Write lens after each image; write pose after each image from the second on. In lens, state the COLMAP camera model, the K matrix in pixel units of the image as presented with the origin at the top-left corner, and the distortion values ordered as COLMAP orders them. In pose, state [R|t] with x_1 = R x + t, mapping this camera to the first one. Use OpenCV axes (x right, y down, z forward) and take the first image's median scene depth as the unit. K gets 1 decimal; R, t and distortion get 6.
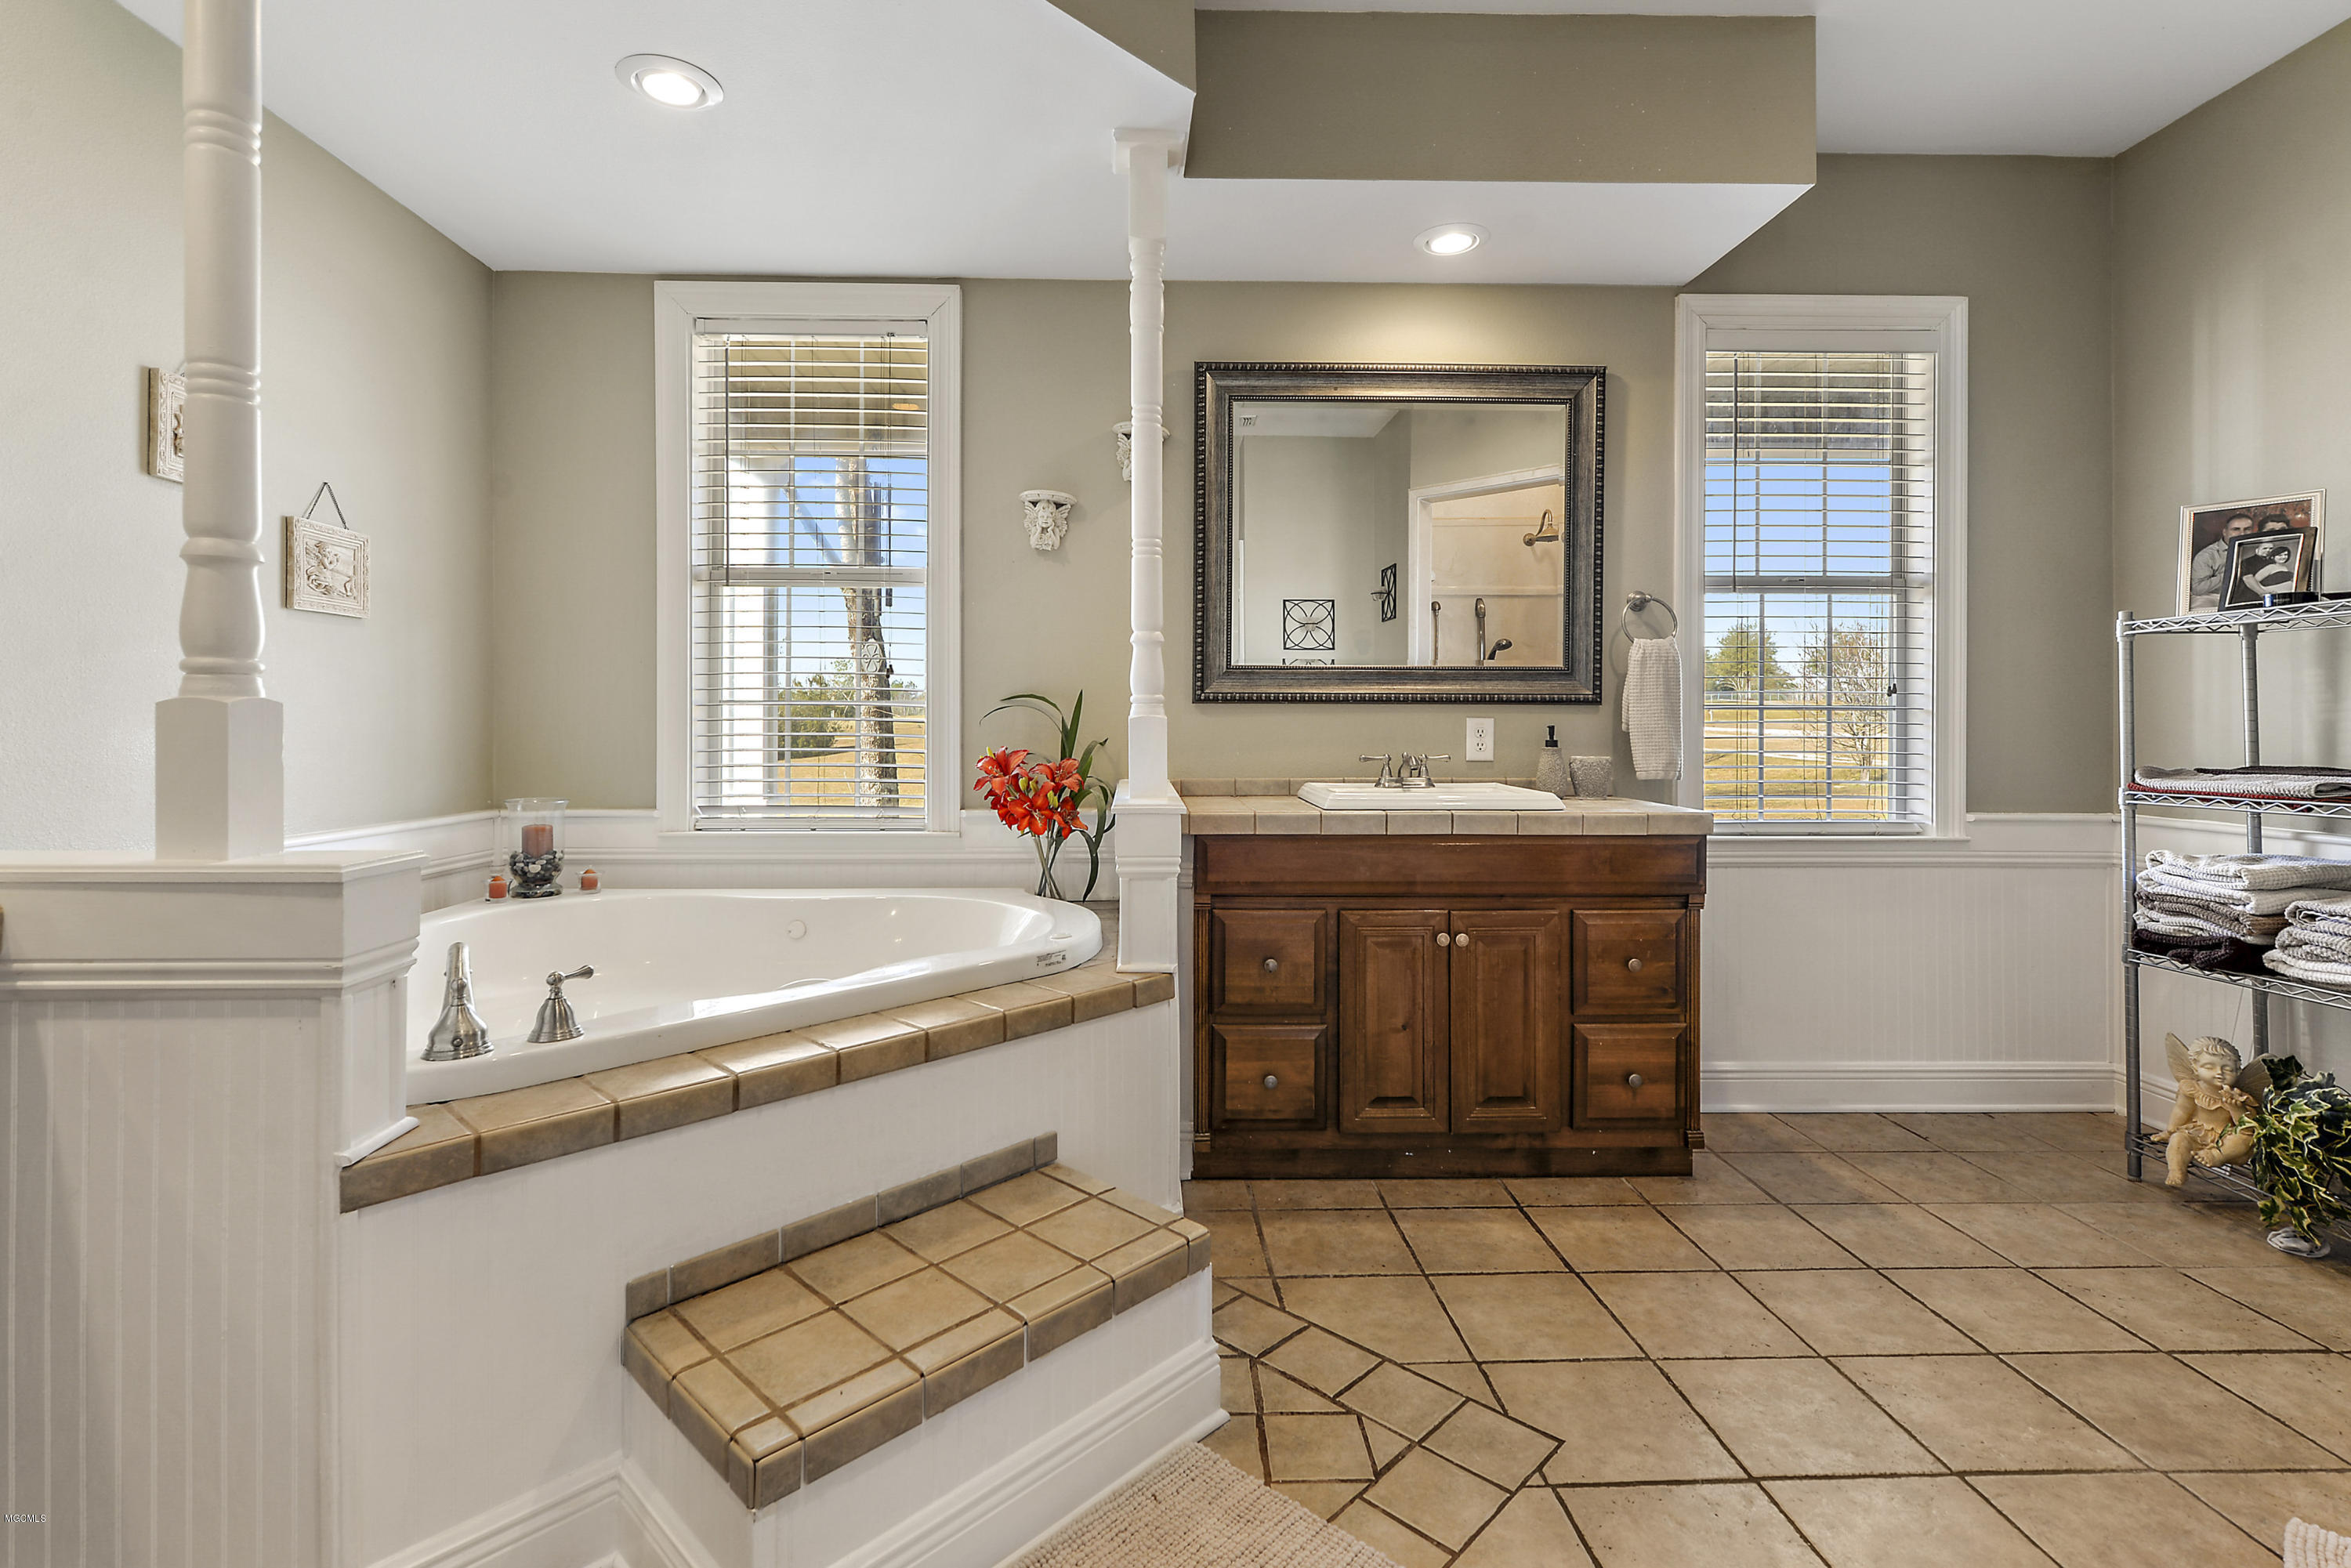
lens RADIAL K [[1079.6, 0, 1150.6], [0, 1079.6, 722.1], [0, 0, 1]] dist [-0.001423, -0.000884]
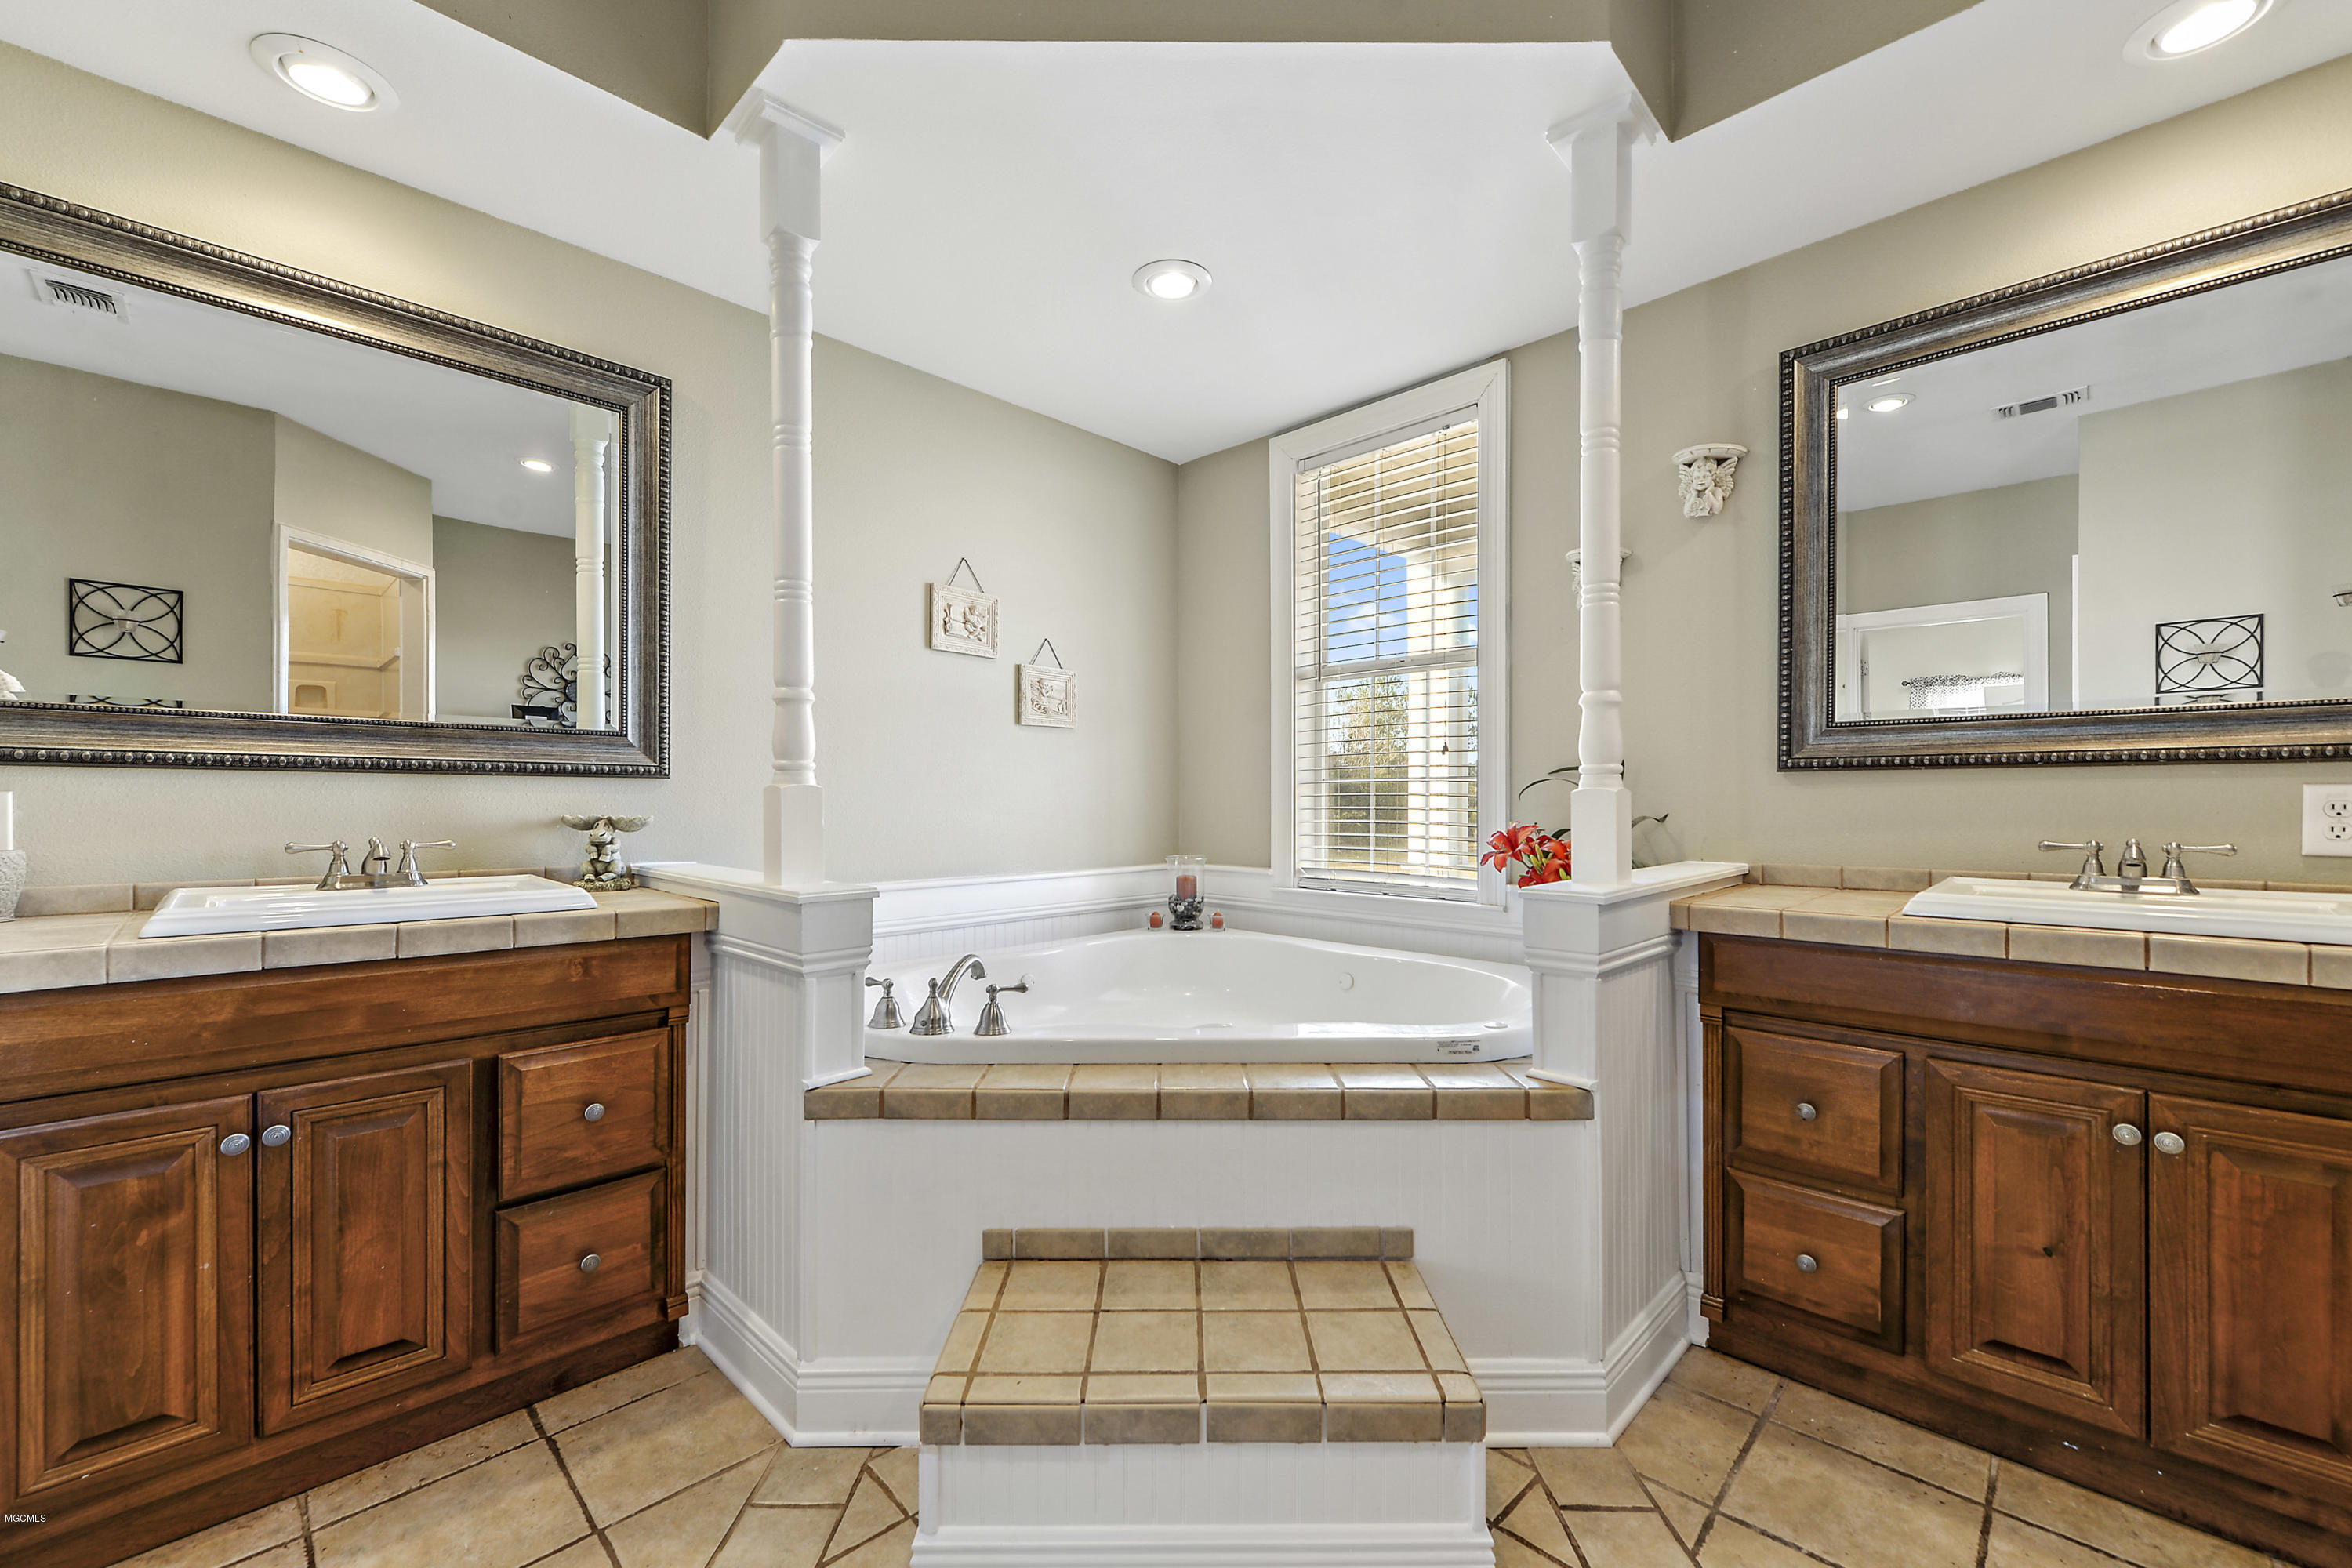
lens RADIAL K [[932.6, 0, 1176.0], [0, 932.6, 799.0], [0, 0, 1]] dist [-0.000778, -0.000993]
pose [[0.696137, -0.003138, -0.717903, 0.274215], [0.006155, 0.999980, 0.001598, -0.000530], [0.717883, -0.005531, 0.696142, 0.216935]]
